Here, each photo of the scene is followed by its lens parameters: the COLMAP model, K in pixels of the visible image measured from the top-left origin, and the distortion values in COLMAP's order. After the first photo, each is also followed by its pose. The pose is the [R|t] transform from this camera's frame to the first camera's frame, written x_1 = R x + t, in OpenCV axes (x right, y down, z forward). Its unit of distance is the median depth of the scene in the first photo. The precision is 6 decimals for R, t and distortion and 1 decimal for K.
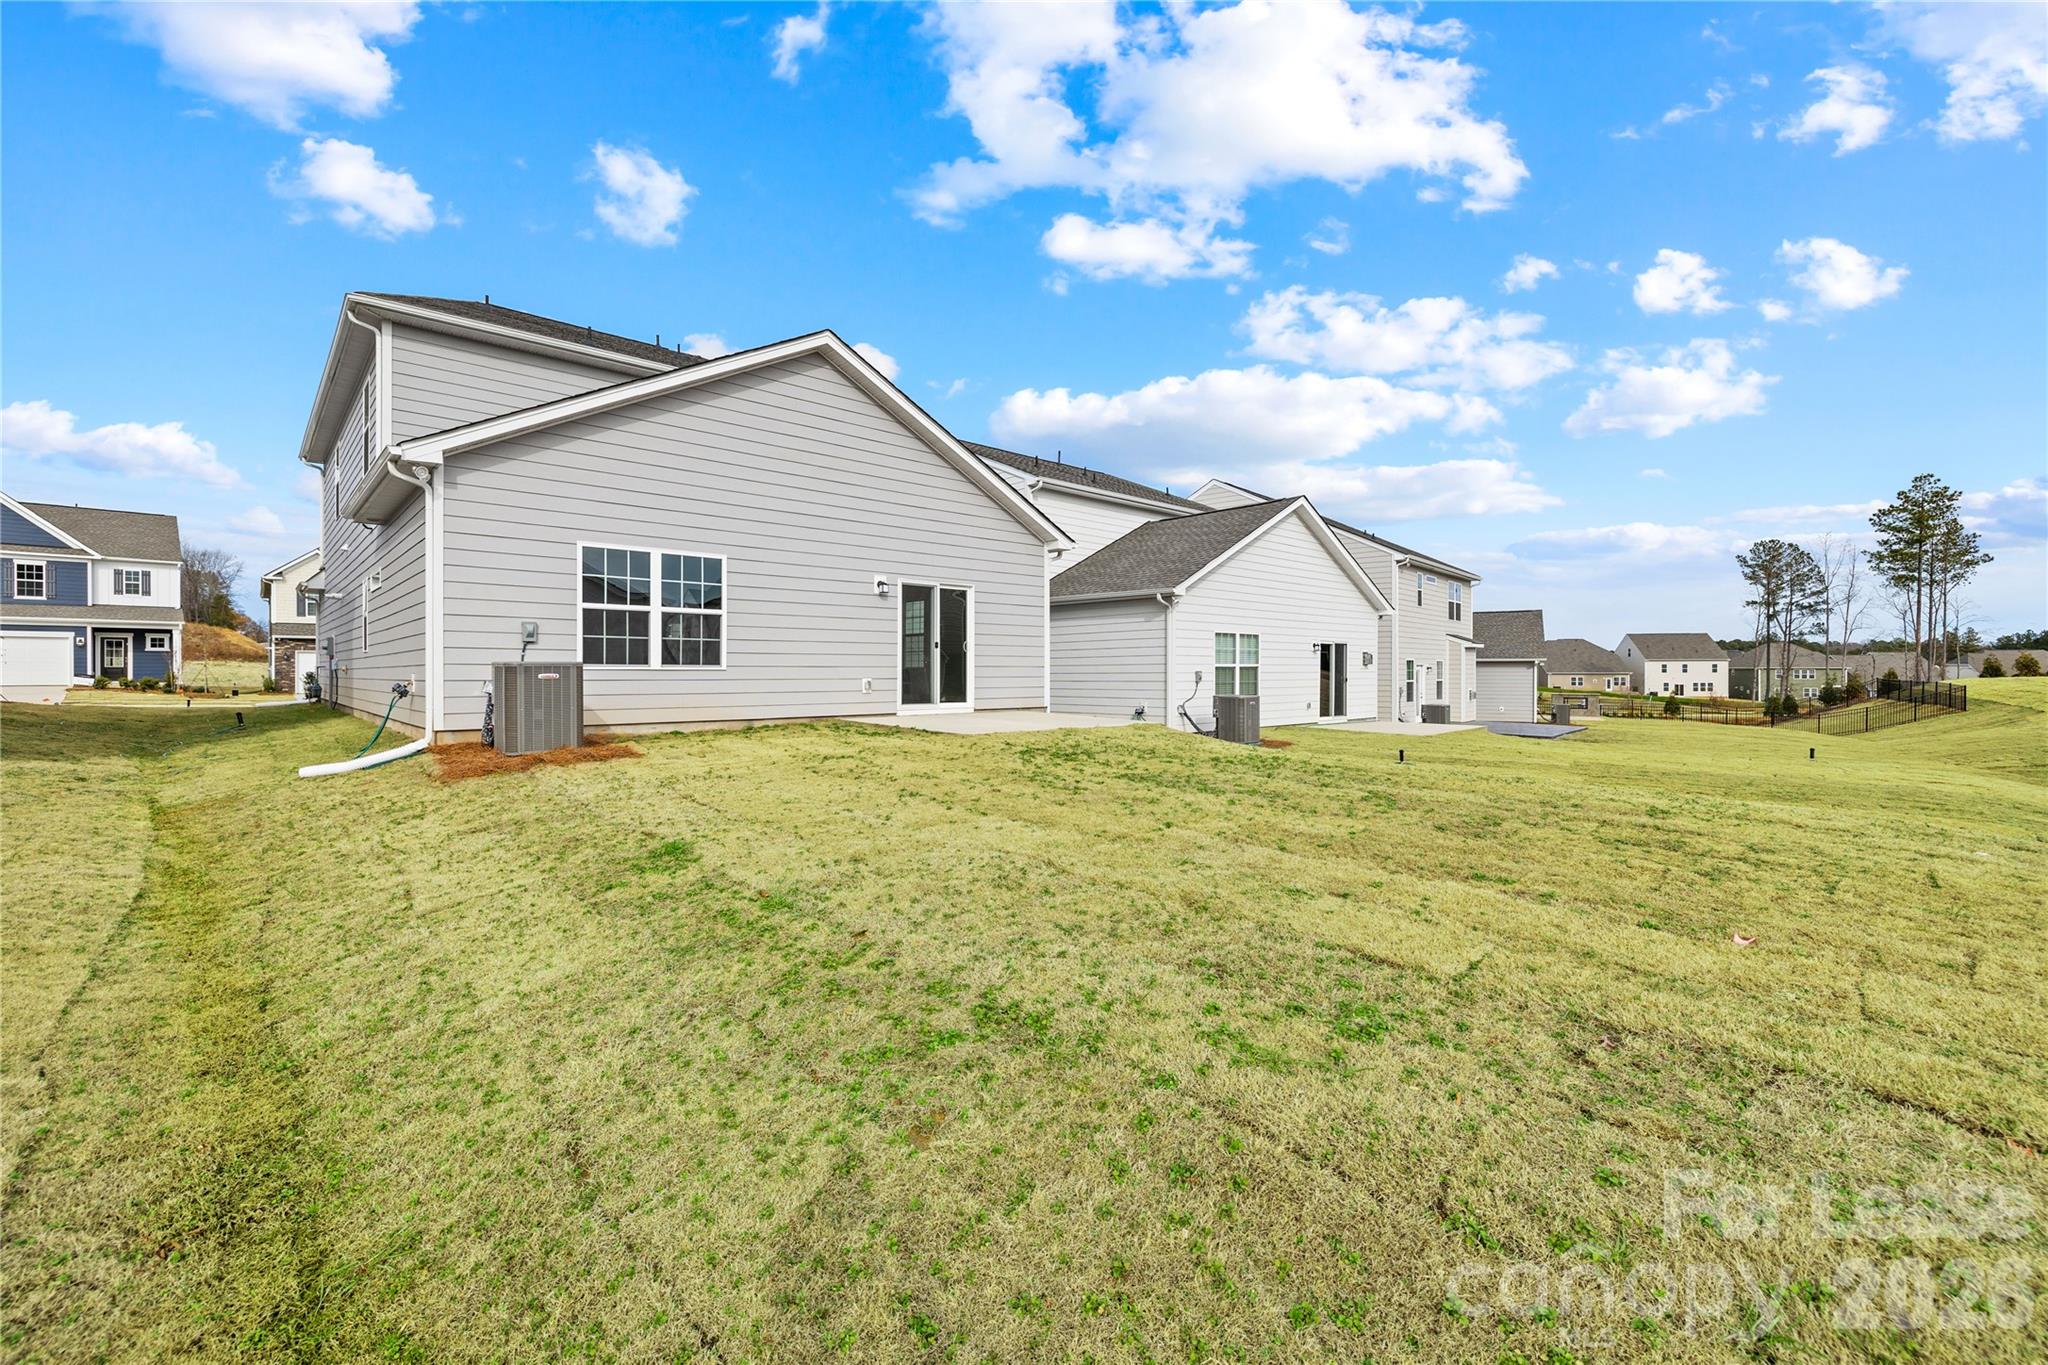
lens RADIAL K [[875.4, 0, 1016.2], [0, 875.4, 673.5], [0, 0, 1]] dist [0.002668, 0.000171]
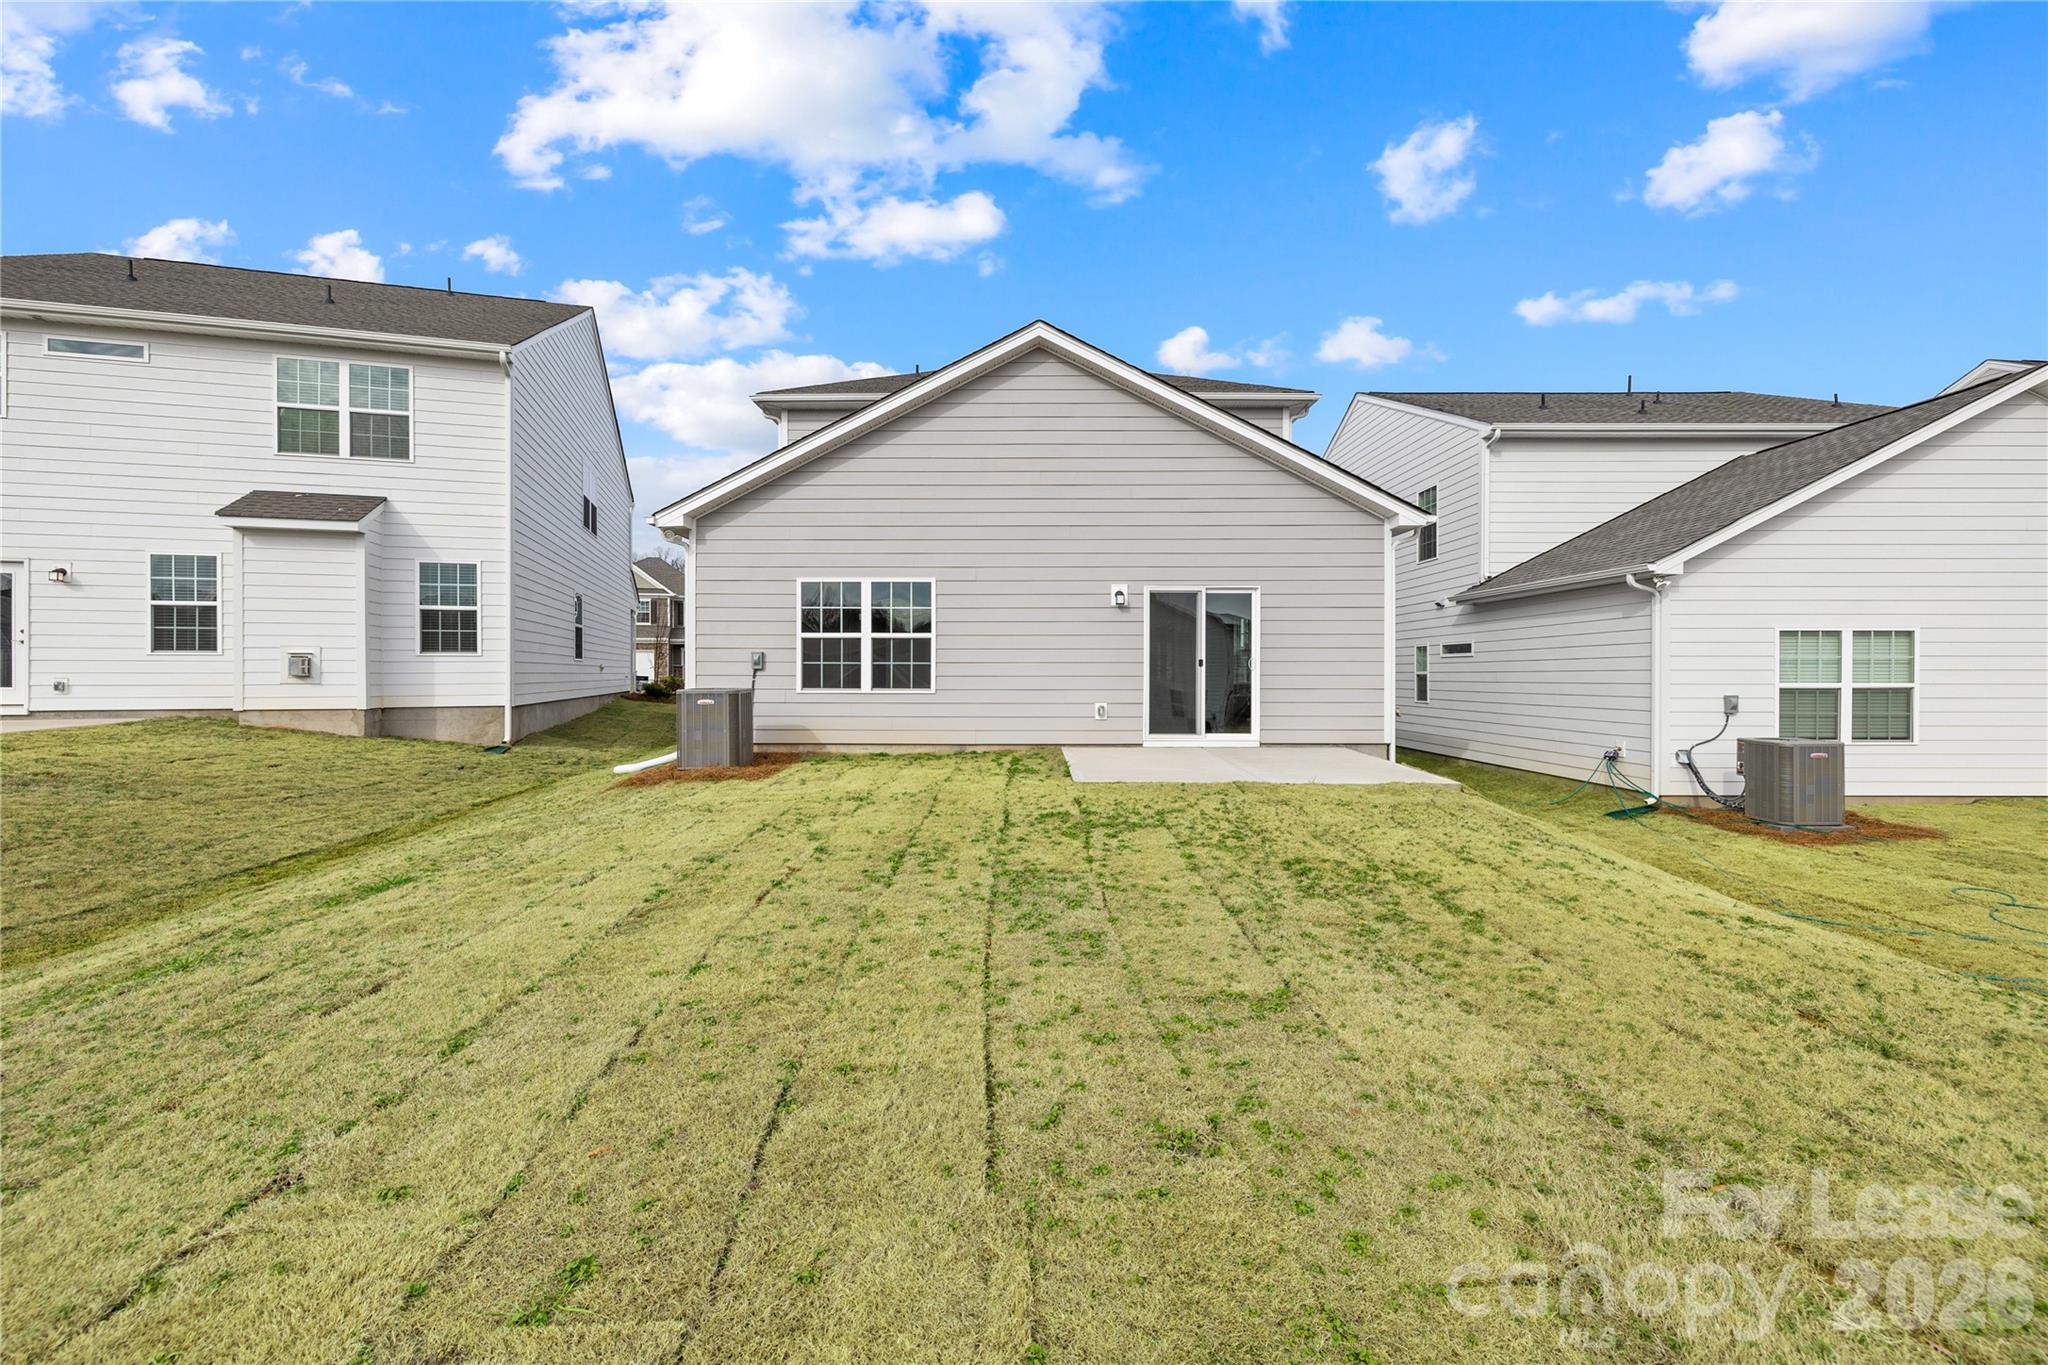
lens RADIAL K [[875.4, 0, 1016.2], [0, 875.4, 673.5], [0, 0, 1]] dist [0.002668, 0.000171]
pose [[0.727955, 0.001556, -0.685623, 0.366277], [-0.002130, 0.999998, 0.000008, -0.023629], [0.685622, 0.001454, 0.727956, 0.298913]]
